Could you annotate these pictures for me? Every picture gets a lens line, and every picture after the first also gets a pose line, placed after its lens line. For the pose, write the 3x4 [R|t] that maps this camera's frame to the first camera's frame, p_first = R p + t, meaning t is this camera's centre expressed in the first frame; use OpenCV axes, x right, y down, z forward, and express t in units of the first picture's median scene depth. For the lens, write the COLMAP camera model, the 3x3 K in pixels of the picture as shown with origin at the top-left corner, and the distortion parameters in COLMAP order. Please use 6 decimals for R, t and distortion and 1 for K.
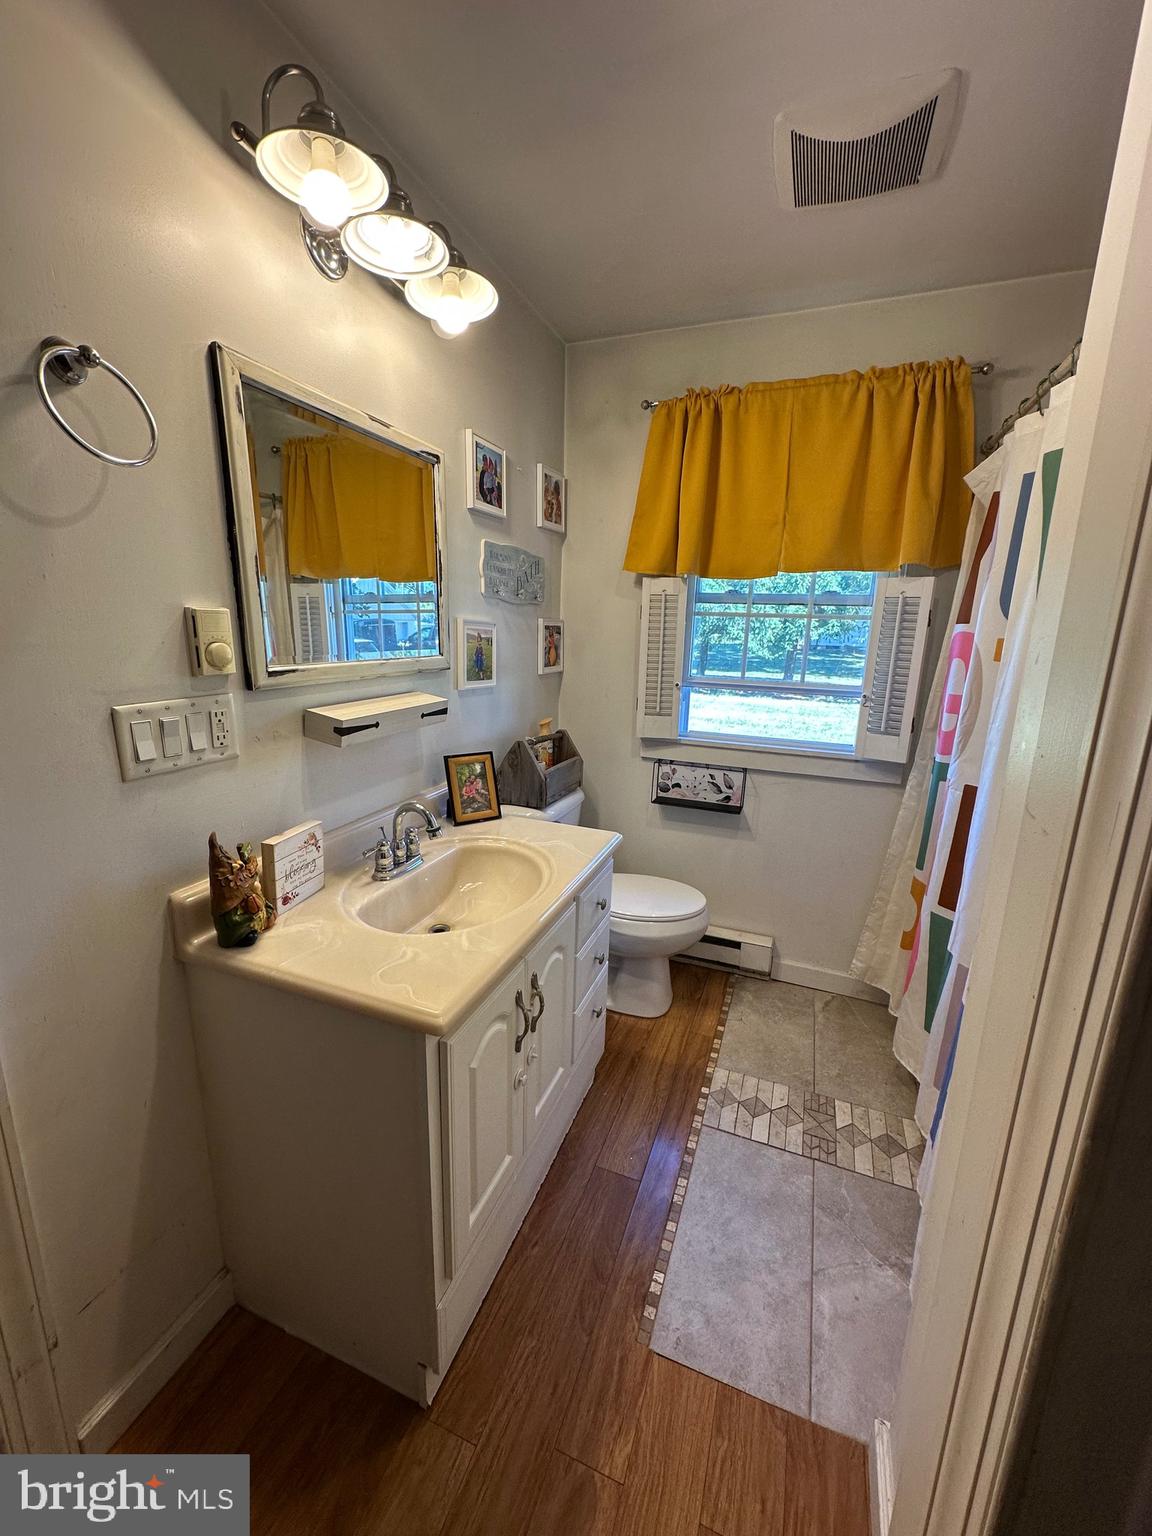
lens RADIAL K [[611.0, 0, 577.2], [0, 611.0, 767.6], [0, 0, 1]] dist [0.001968, -0.000174]
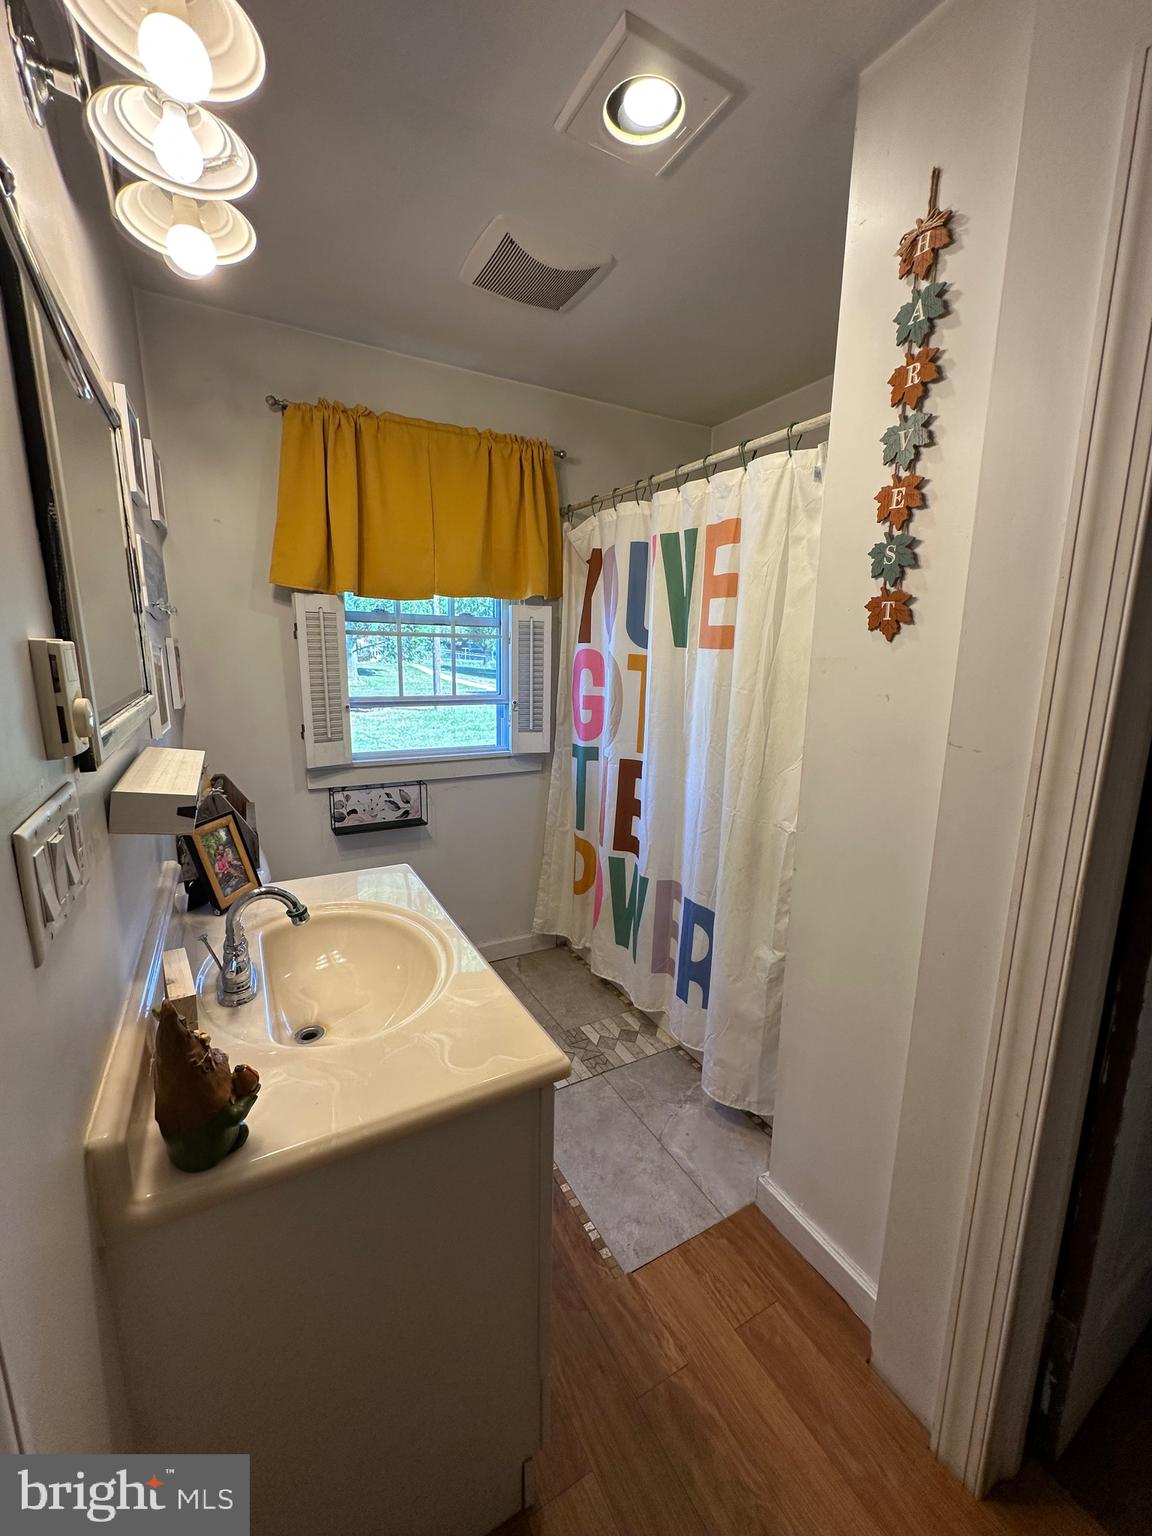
lens RADIAL K [[611.0, 0, 575.1], [0, 611.0, 768.3], [0, 0, 1]] dist [0.001968, -0.000174]
pose [[0.645247, -0.163085, 0.746364, -0.387166], [0.173467, 0.982708, 0.064763, -0.048424], [-0.744020, 0.087682, 0.662379, 0.131804]]
